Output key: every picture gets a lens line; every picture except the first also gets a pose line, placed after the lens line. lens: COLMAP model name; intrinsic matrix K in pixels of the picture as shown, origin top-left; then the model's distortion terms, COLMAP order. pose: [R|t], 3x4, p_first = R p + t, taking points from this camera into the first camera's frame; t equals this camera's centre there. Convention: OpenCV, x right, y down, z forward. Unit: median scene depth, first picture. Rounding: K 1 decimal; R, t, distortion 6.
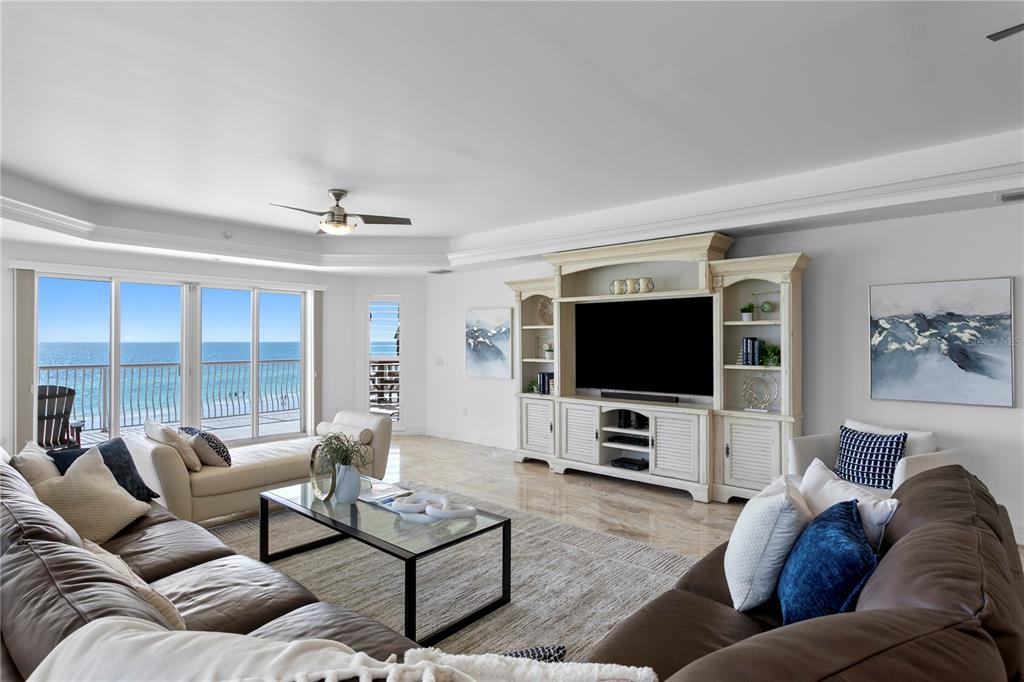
lens RADIAL K [[537.9, 0, 507.0], [0, 537.9, 343.2], [0, 0, 1]] dist [-0.001218, 0.000034]
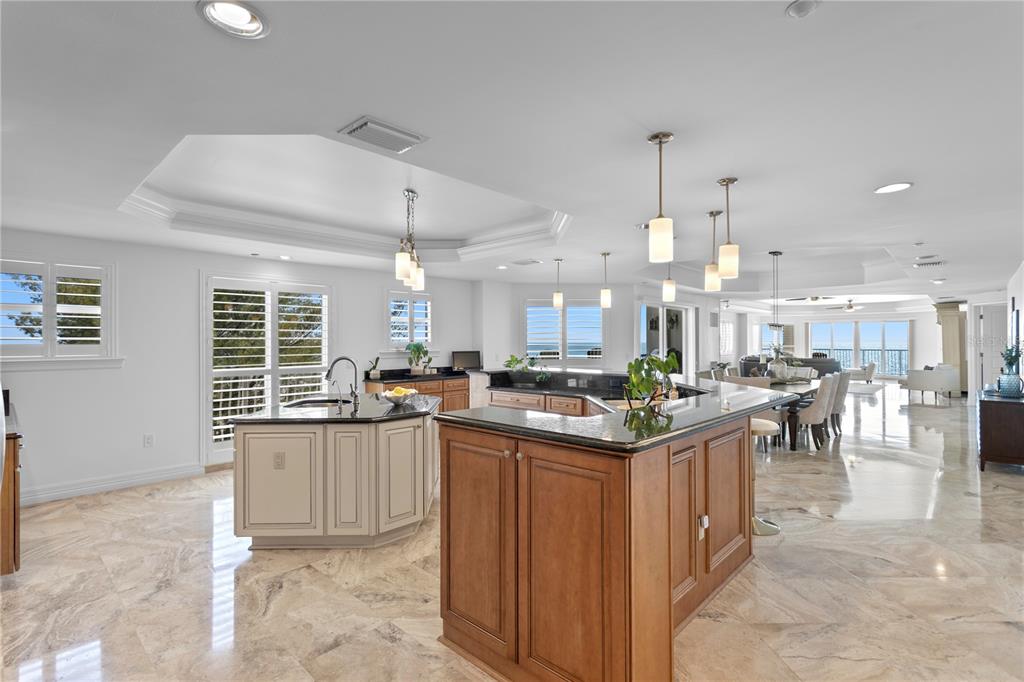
lens RADIAL K [[482.4, 0, 503.4], [0, 482.4, 339.2], [0, 0, 1]] dist [0.000381, -0.000075]
pose [[-0.022922, -0.004401, -0.999728, 2.857373], [-0.004958, 0.999979, -0.004288, 0.014642], [0.999725, 0.004858, -0.022943, -1.222024]]
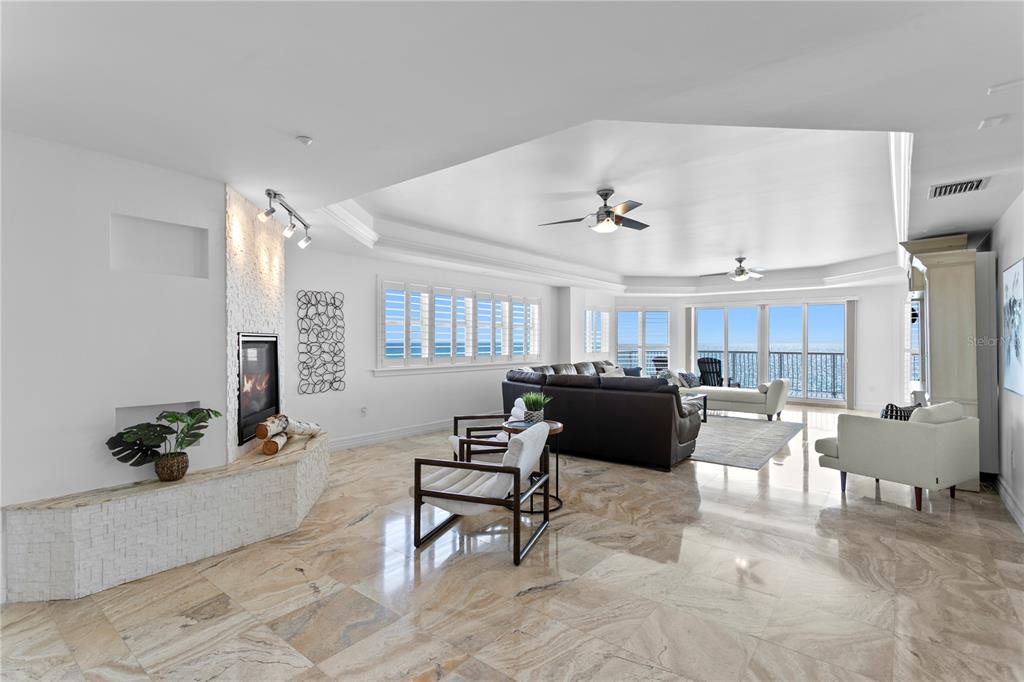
lens RADIAL K [[482.4, 0, 501.5], [0, 482.4, 341.7], [0, 0, 1]] dist [0.000381, -0.000075]
pose [[0.052064, 0.000953, -0.998643, 1.290339], [-0.008391, 0.999965, 0.000516, 0.022823], [0.998608, 0.008352, 0.052070, 0.045486]]
